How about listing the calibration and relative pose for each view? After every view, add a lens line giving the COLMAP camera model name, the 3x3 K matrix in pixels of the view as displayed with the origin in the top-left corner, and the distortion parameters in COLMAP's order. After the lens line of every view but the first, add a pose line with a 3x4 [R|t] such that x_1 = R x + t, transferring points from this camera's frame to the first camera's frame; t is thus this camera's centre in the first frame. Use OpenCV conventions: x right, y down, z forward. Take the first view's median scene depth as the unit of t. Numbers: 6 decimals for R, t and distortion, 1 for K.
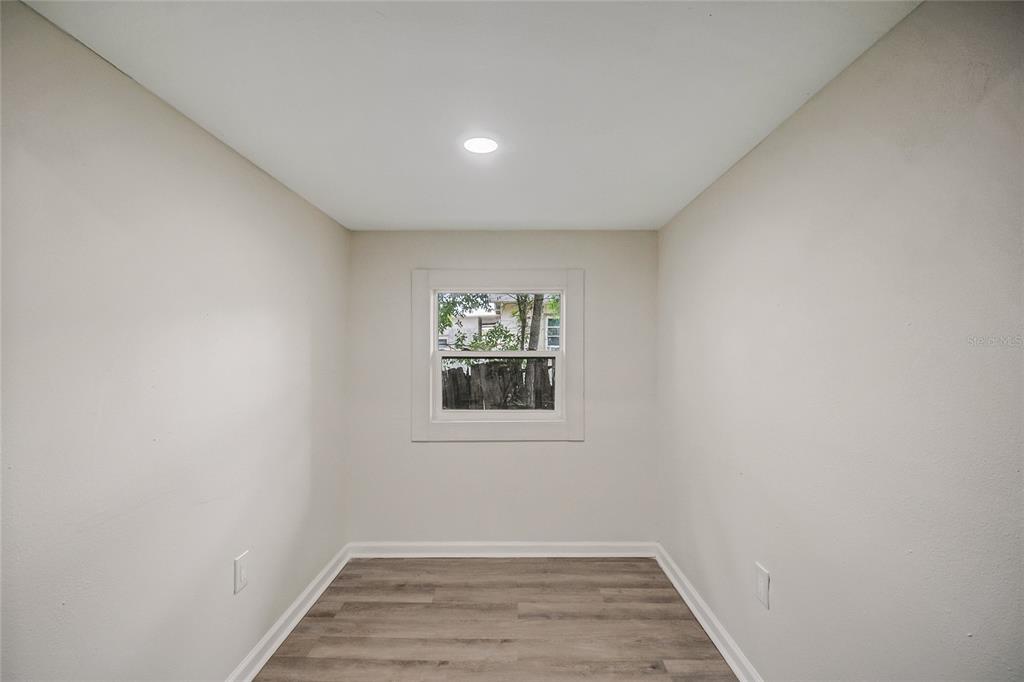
lens RADIAL K [[446.2, 0, 519.5], [0, 446.2, 345.3], [0, 0, 1]] dist [0.000358, -0.005139]
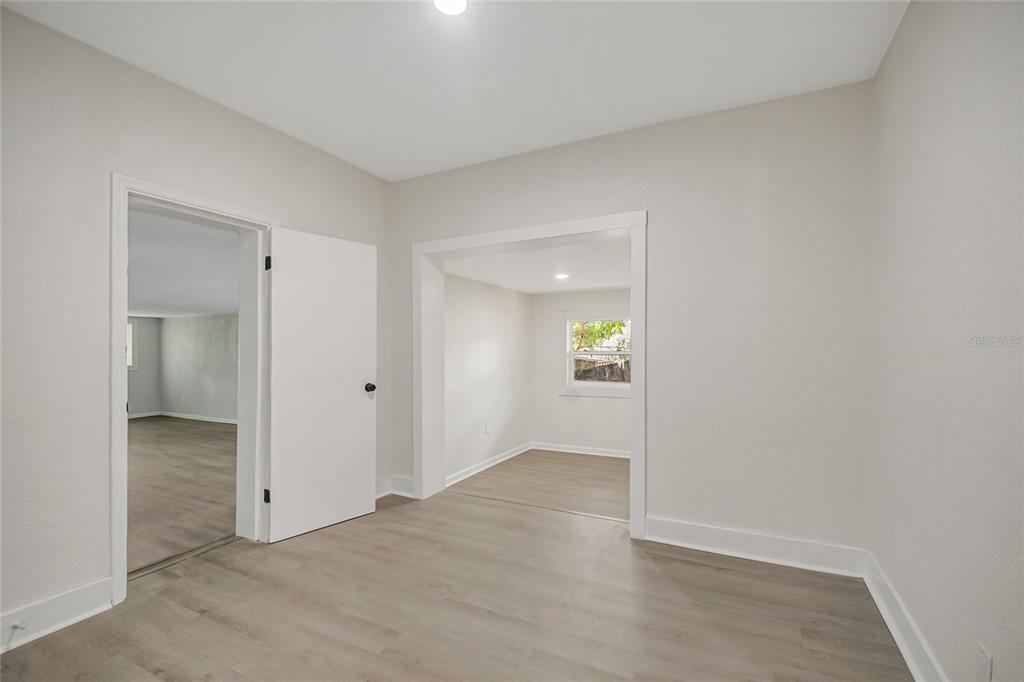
lens RADIAL K [[446.2, 0, 511.9], [0, 446.2, 343.7], [0, 0, 1]] dist [0.000358, -0.005139]
pose [[0.885670, 0.000255, -0.464314, 0.499954], [-0.003202, 0.999979, -0.005558, -0.005476], [0.464303, 0.006409, 0.885653, -0.869051]]
